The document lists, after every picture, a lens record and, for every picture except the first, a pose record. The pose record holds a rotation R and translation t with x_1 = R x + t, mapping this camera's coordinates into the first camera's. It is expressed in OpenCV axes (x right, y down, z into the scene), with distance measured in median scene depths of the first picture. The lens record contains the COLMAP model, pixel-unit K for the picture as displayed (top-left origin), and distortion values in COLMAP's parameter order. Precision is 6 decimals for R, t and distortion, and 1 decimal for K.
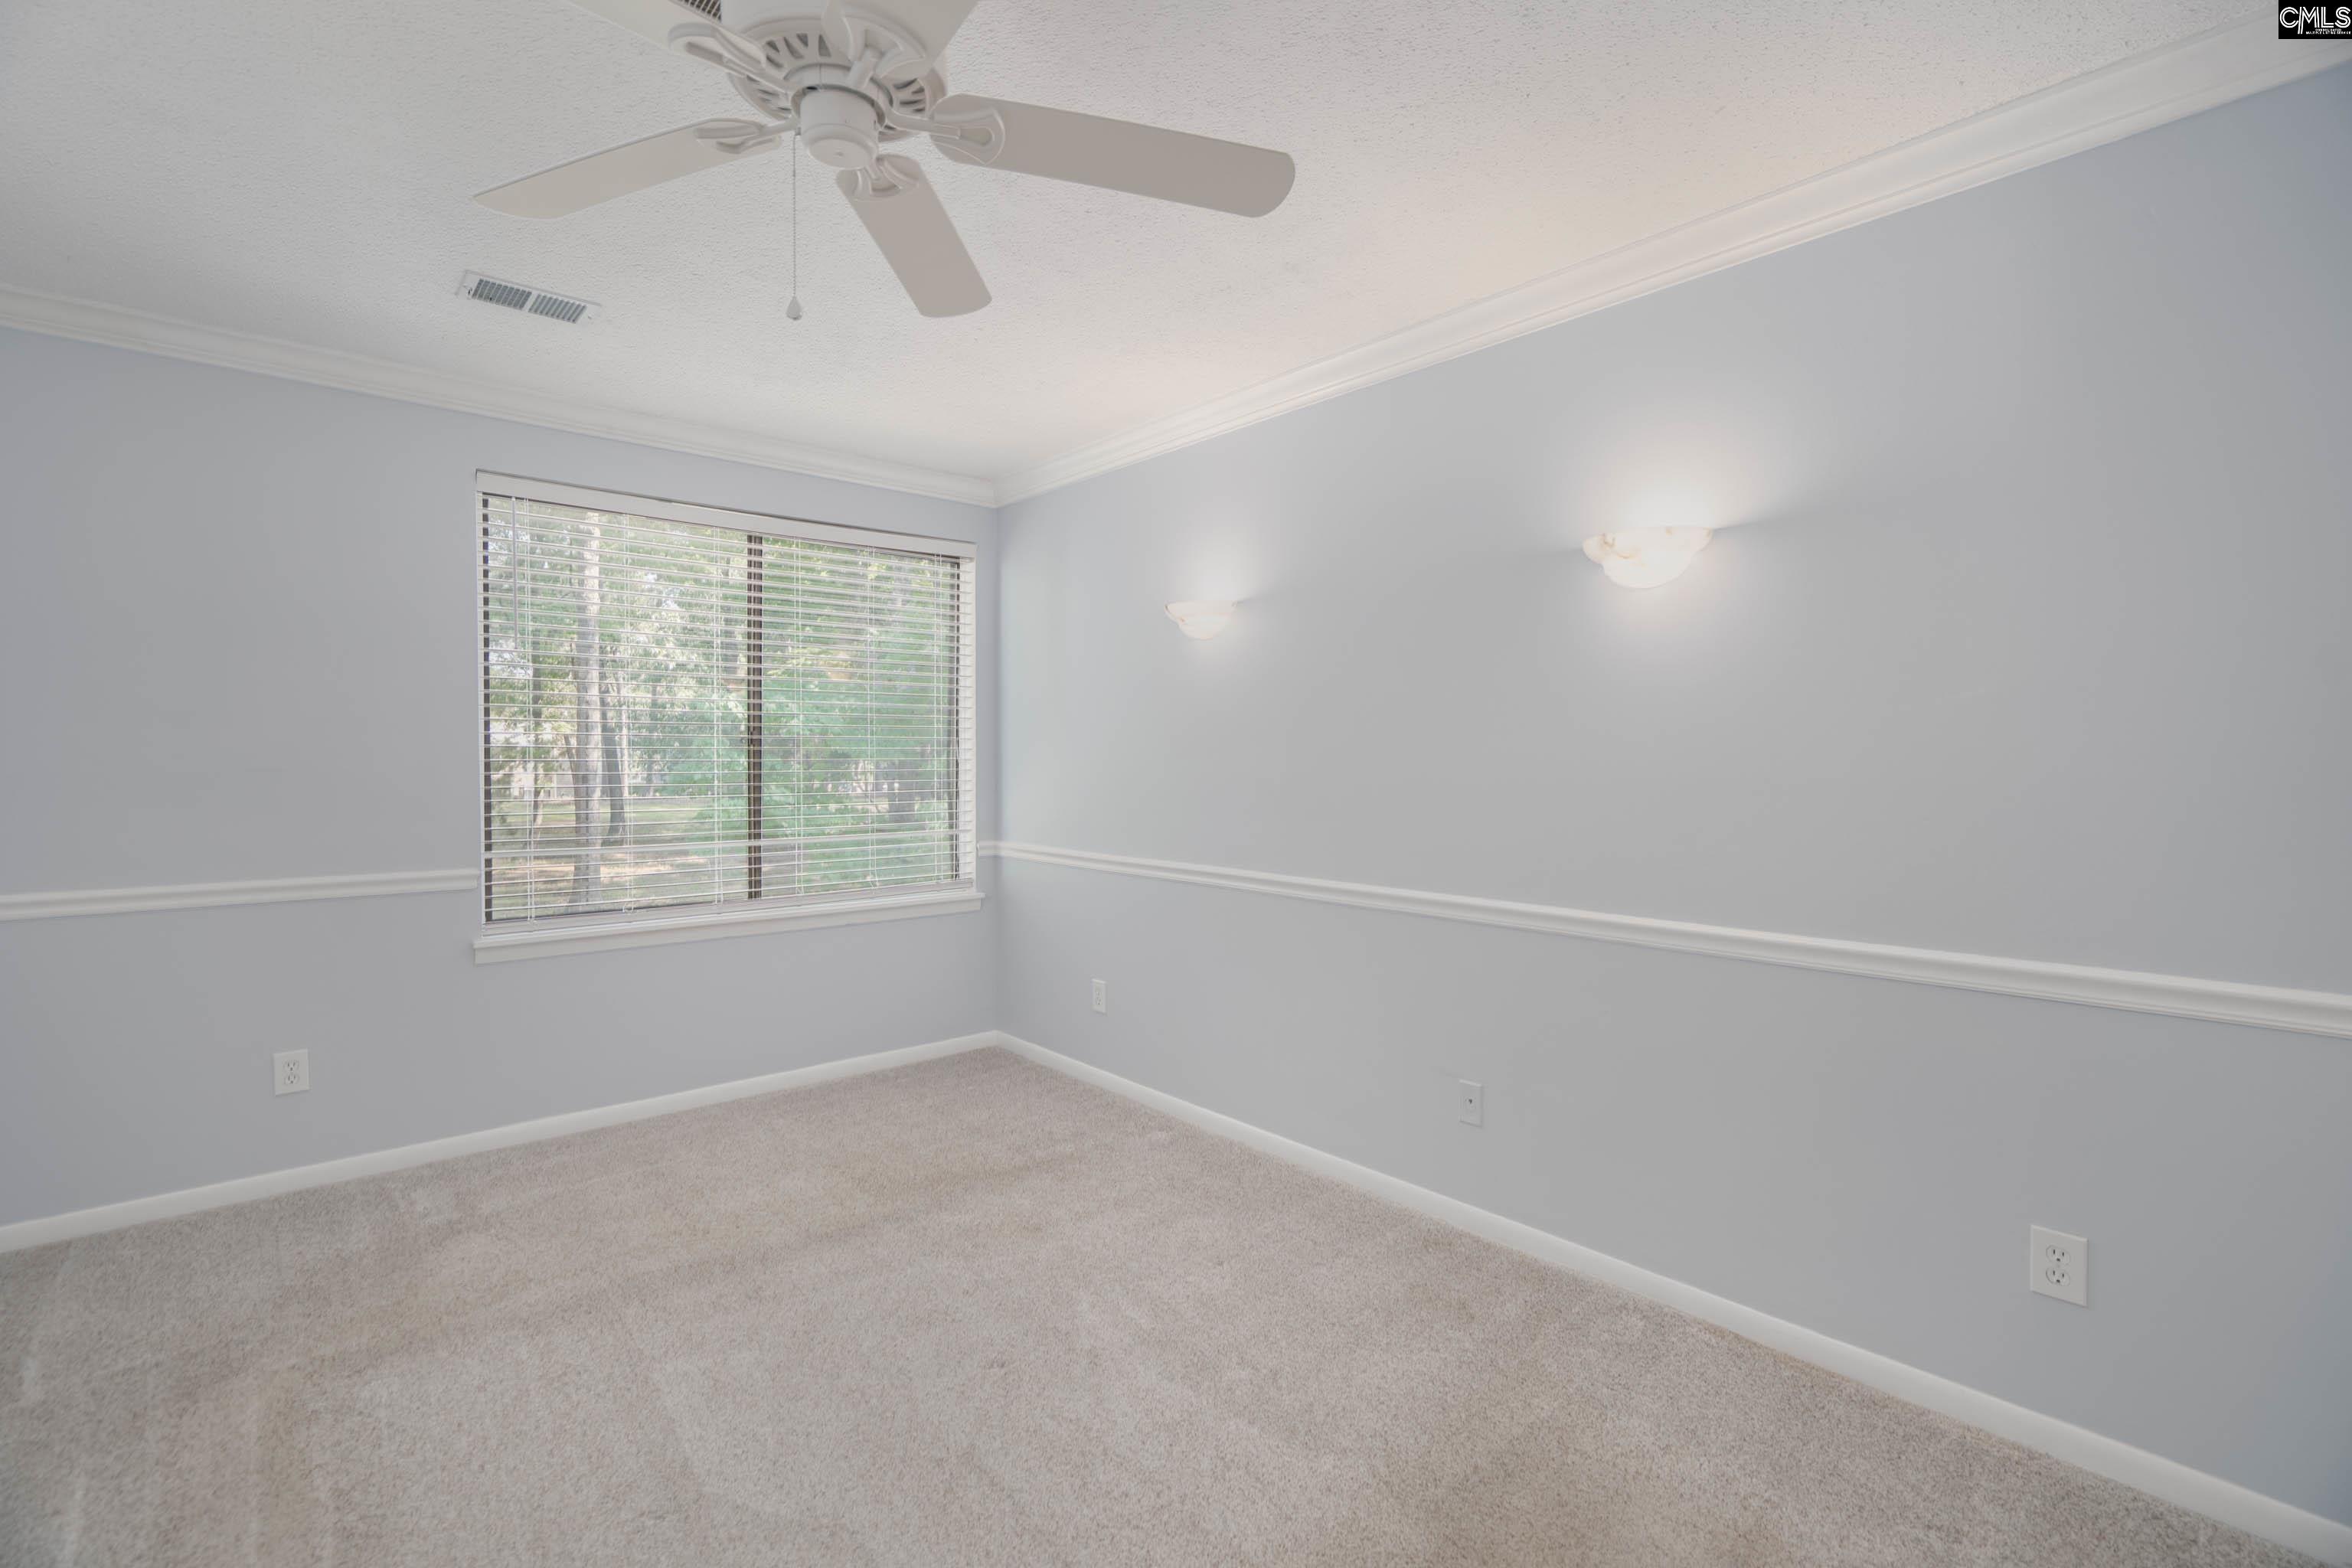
lens RADIAL K [[1052.5, 0, 1161.8], [0, 1052.5, 772.4], [0, 0, 1]] dist [-0.001710, 0.000424]
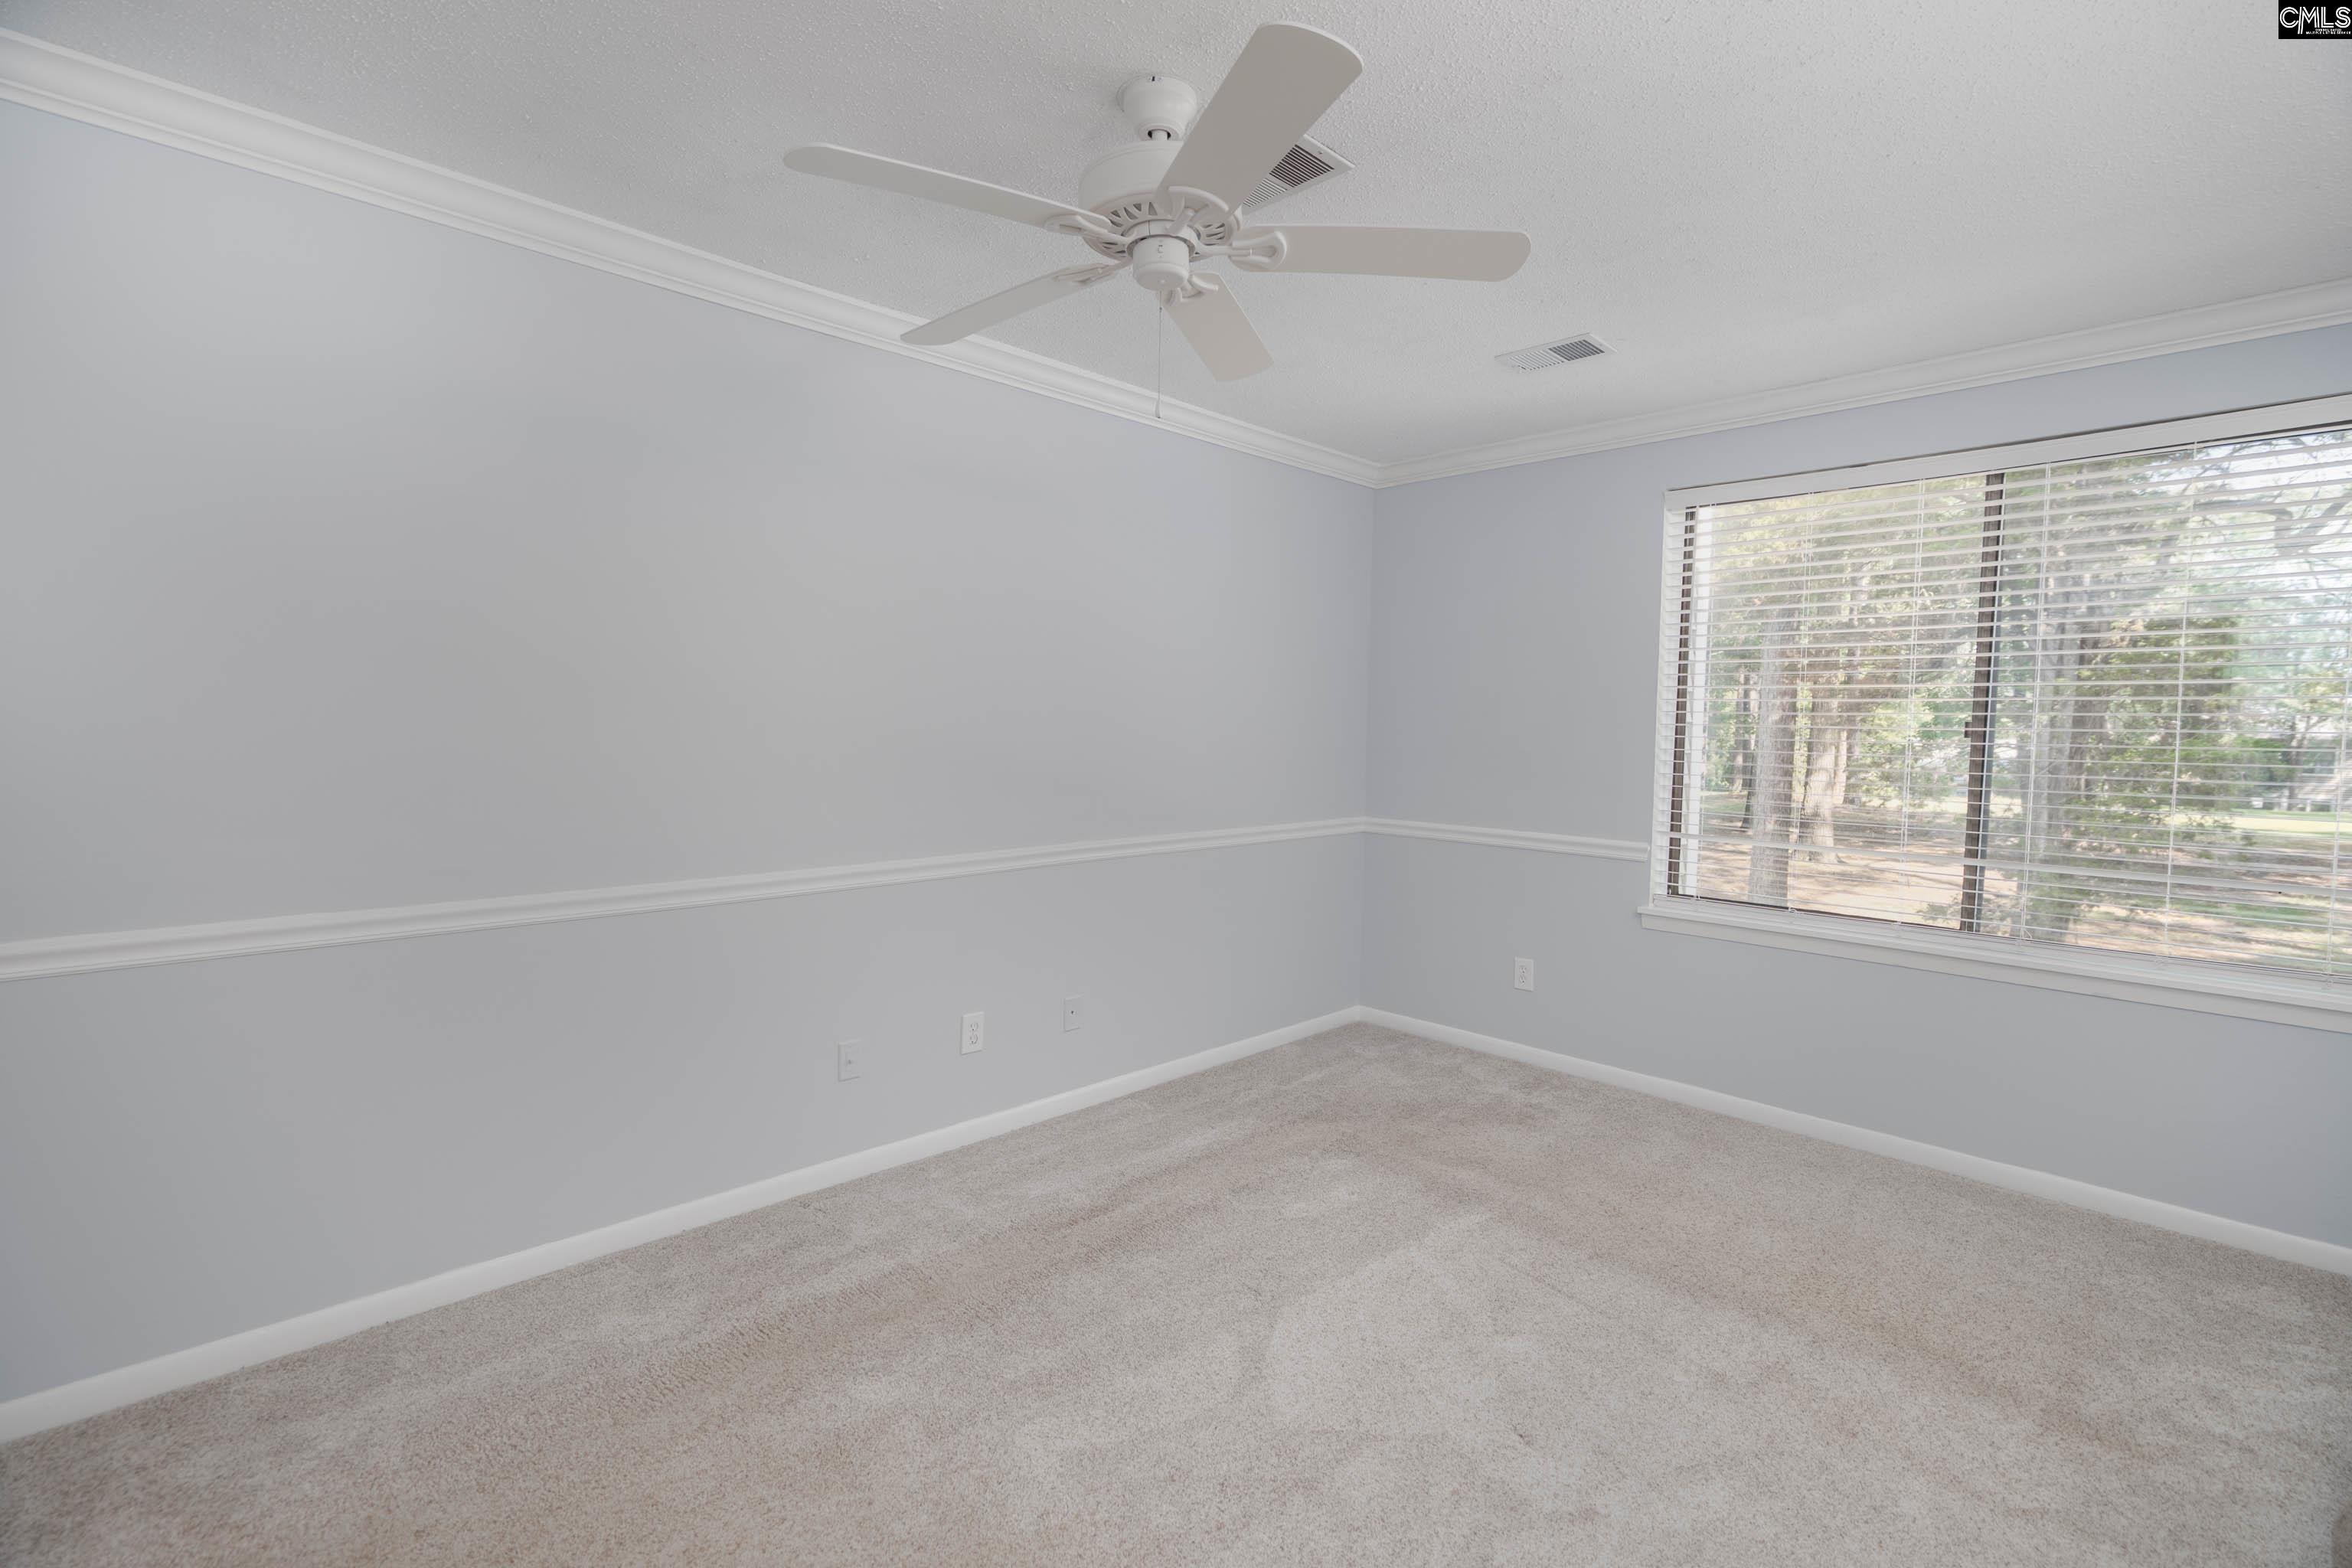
lens RADIAL K [[1043.2, 0, 1167.2], [0, 1043.2, 782.9], [0, 0, 1]] dist [-0.001785, 0.000350]
pose [[0.057749, 0.053910, -0.996875, 0.426590], [-0.037234, 0.997963, 0.051811, -0.013618], [0.997637, 0.034126, 0.059638, 0.399300]]
